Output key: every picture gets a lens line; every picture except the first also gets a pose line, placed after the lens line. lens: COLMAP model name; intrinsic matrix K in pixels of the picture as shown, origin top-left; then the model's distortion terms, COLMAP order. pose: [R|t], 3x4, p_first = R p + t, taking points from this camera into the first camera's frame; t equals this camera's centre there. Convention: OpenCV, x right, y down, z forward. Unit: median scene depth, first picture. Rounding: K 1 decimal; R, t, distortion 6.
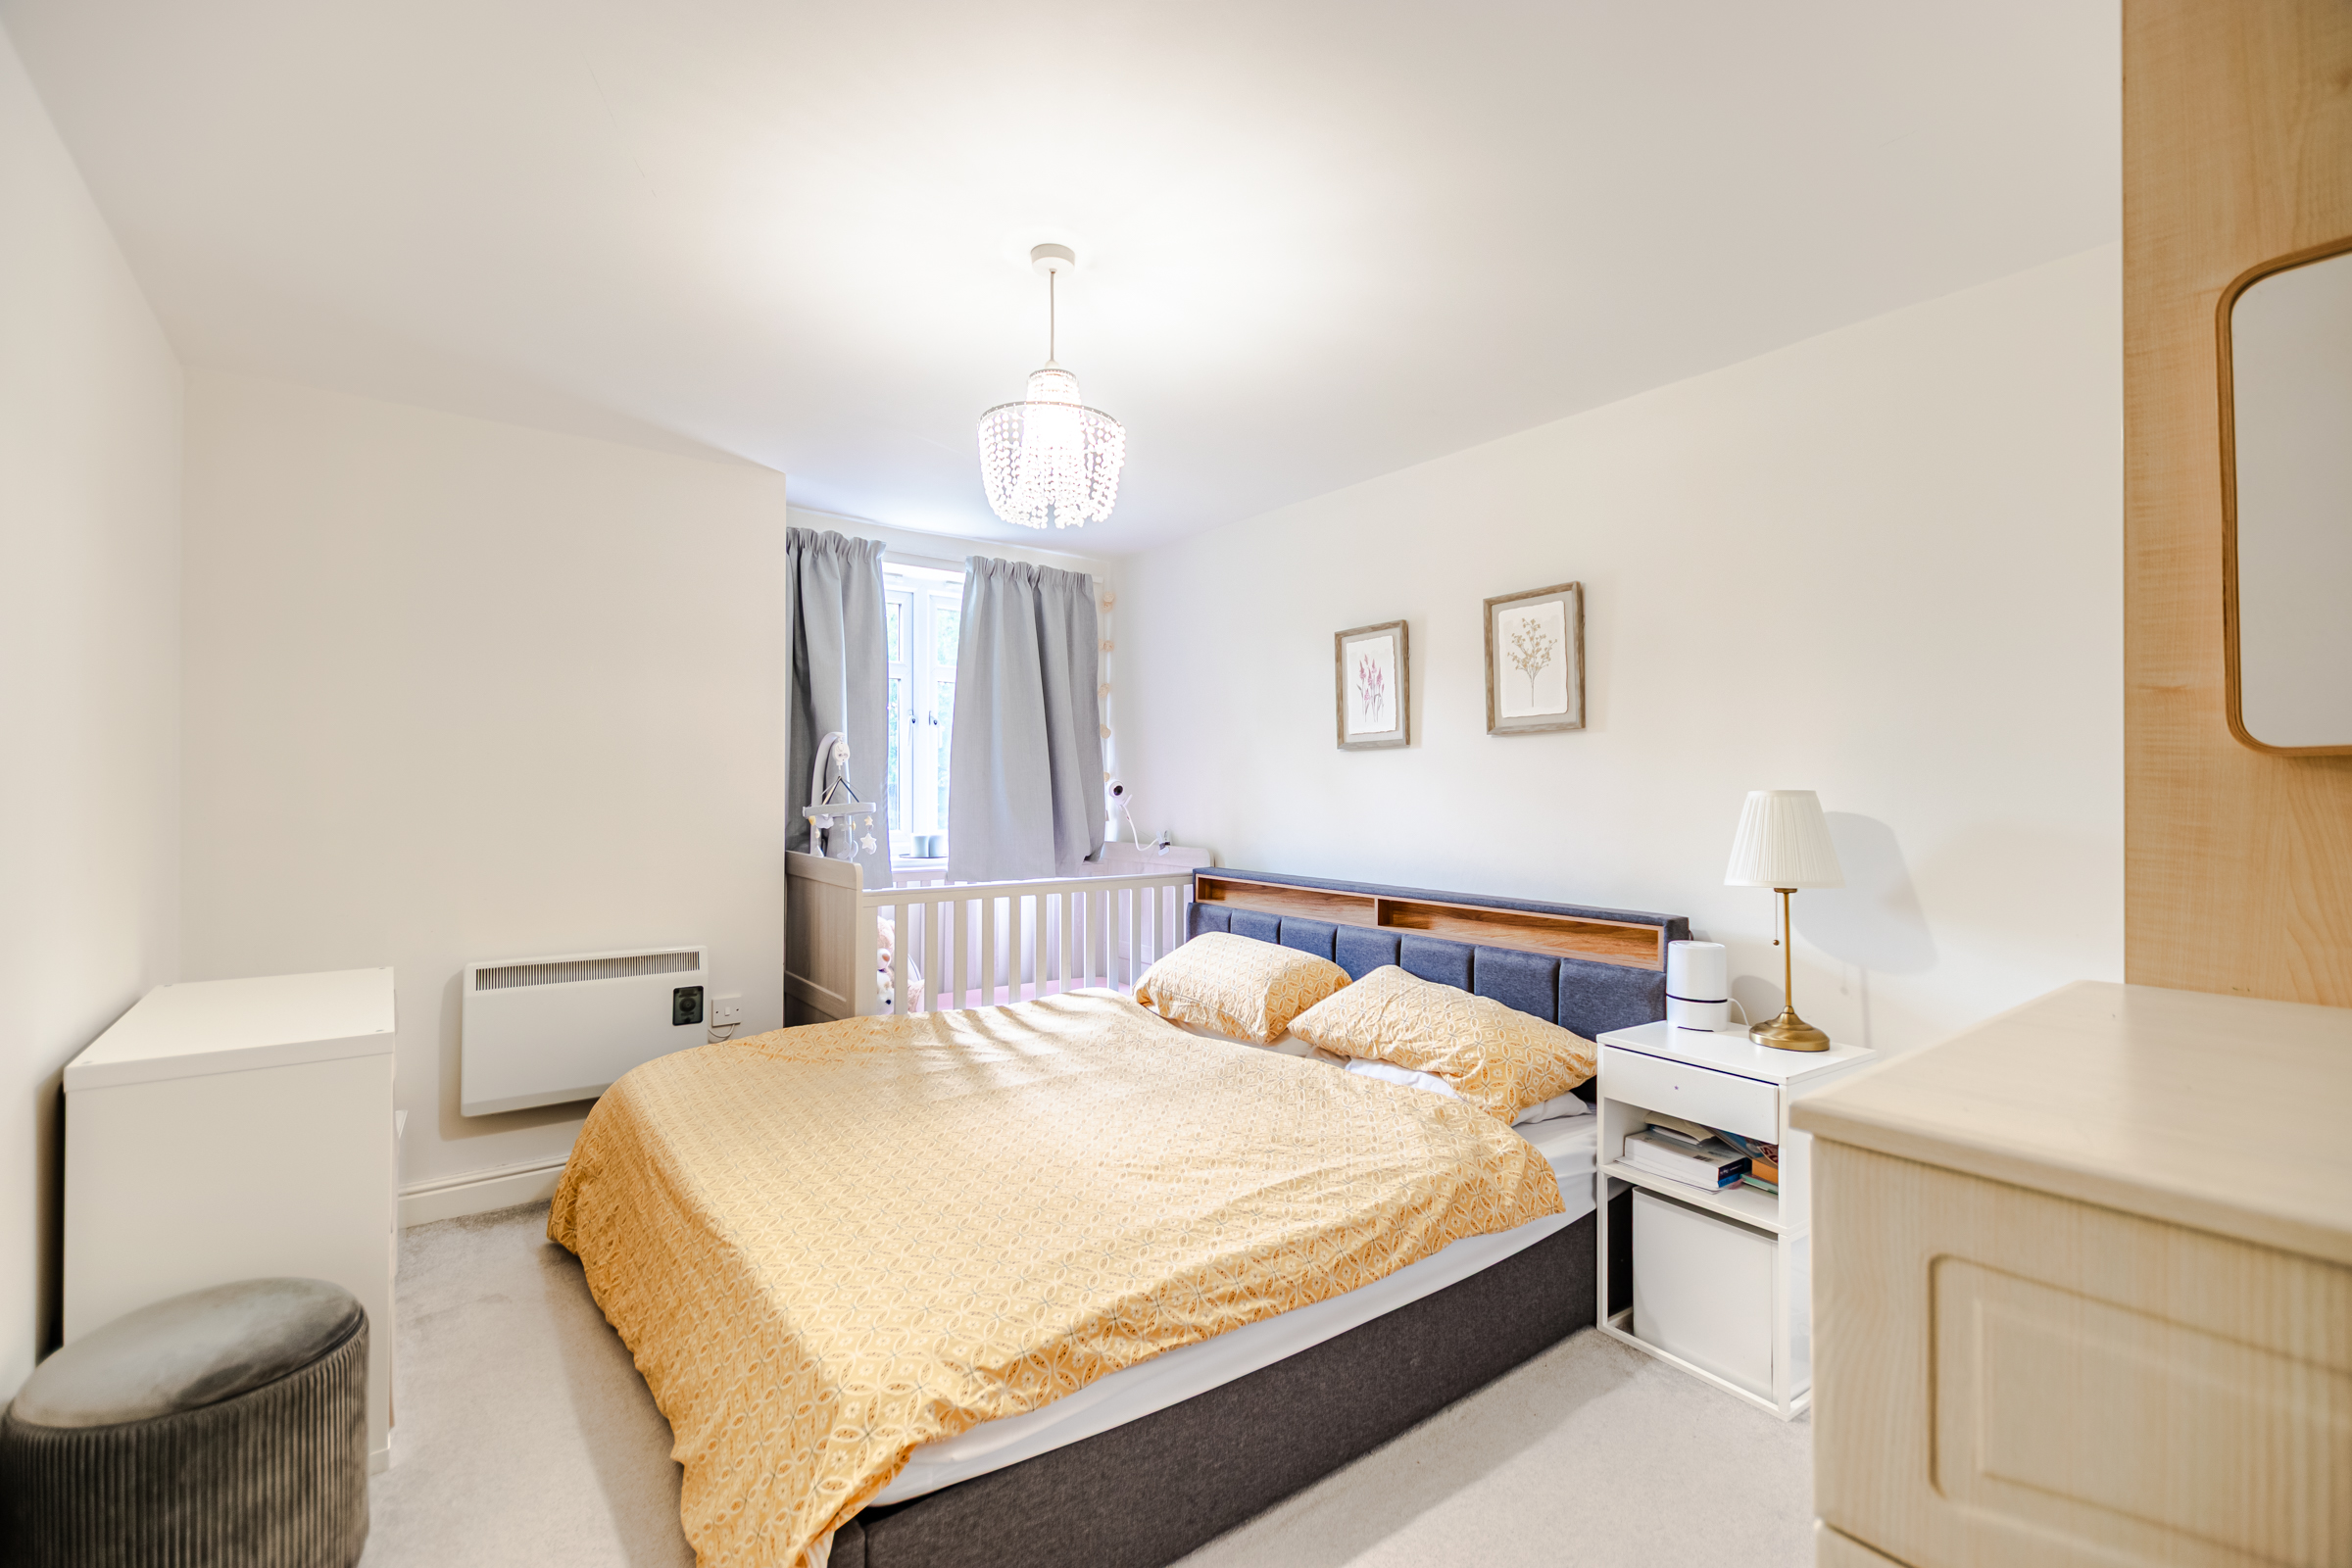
lens RADIAL K [[1010.6, 0, 1182.0], [0, 1010.6, 785.0], [0, 0, 1]] dist [-0.000688, -0.000216]
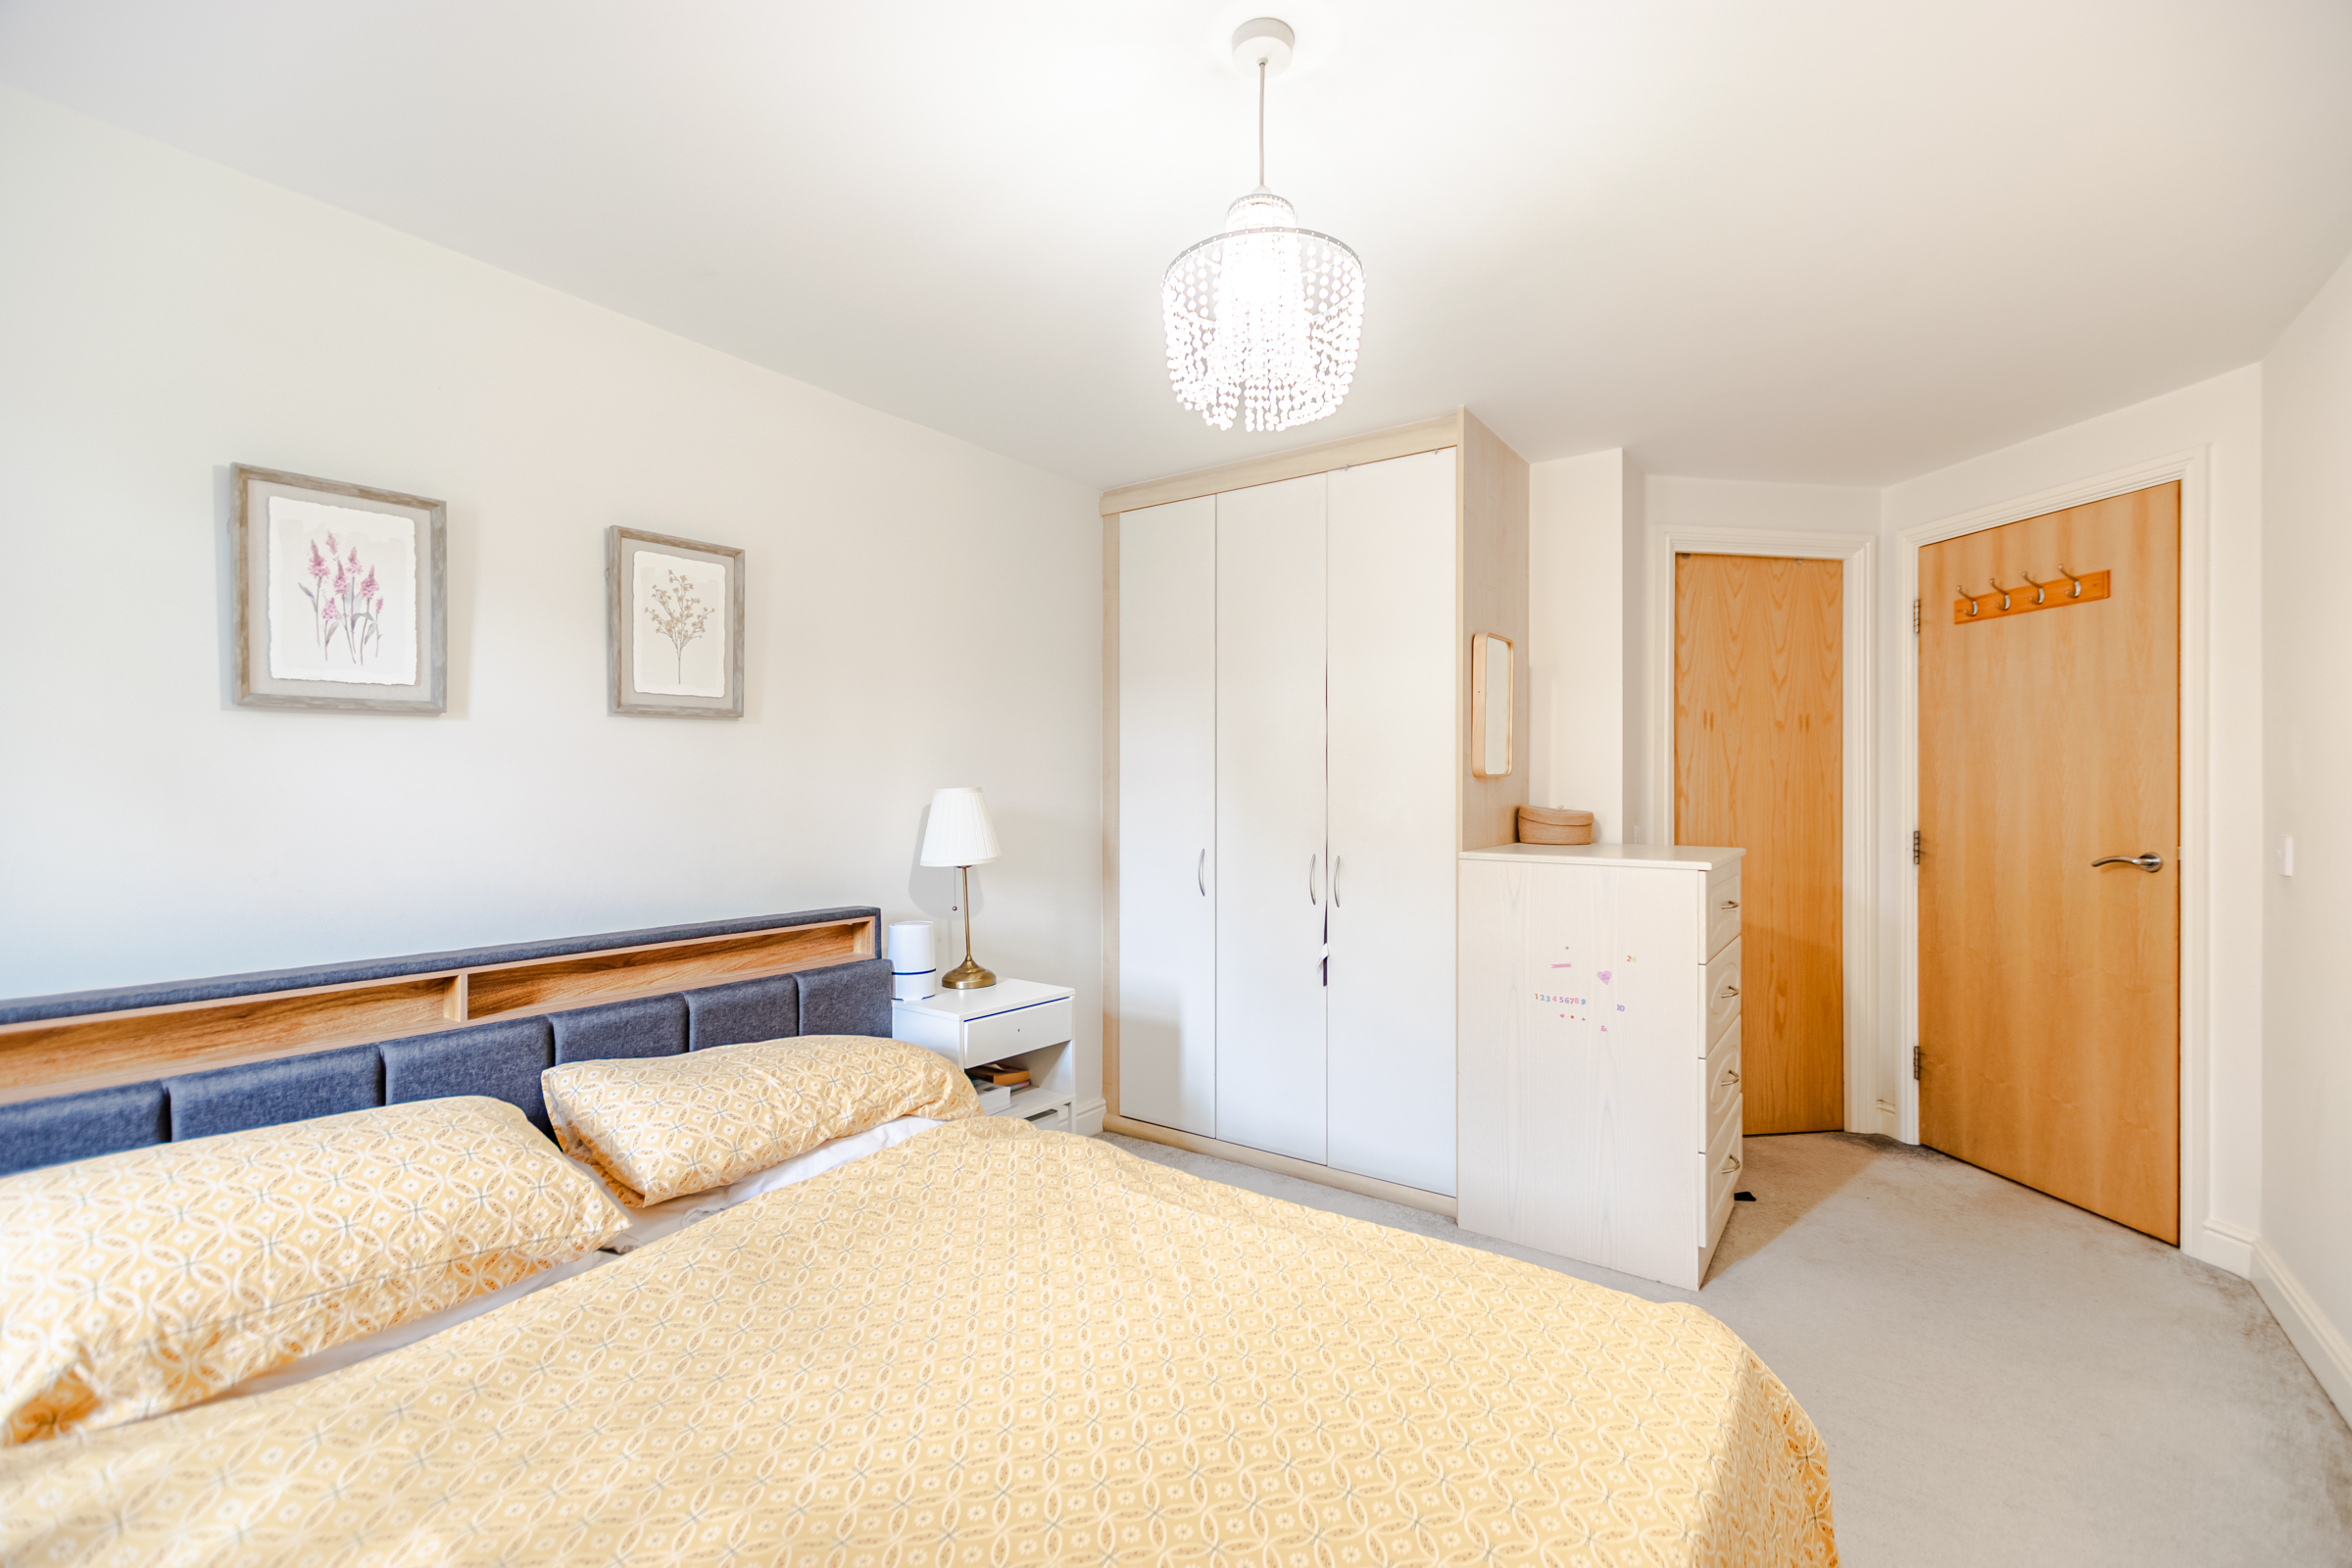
lens RADIAL K [[1010.6, 0, 1182.0], [0, 1010.6, 785.0], [0, 0, 1]] dist [-0.000688, -0.000216]
pose [[-0.297089, -0.000264, 0.954850, -0.529879], [-0.005111, 0.999986, -0.001314, 0.001801], [-0.954836, -0.005271, -0.297086, 0.845023]]
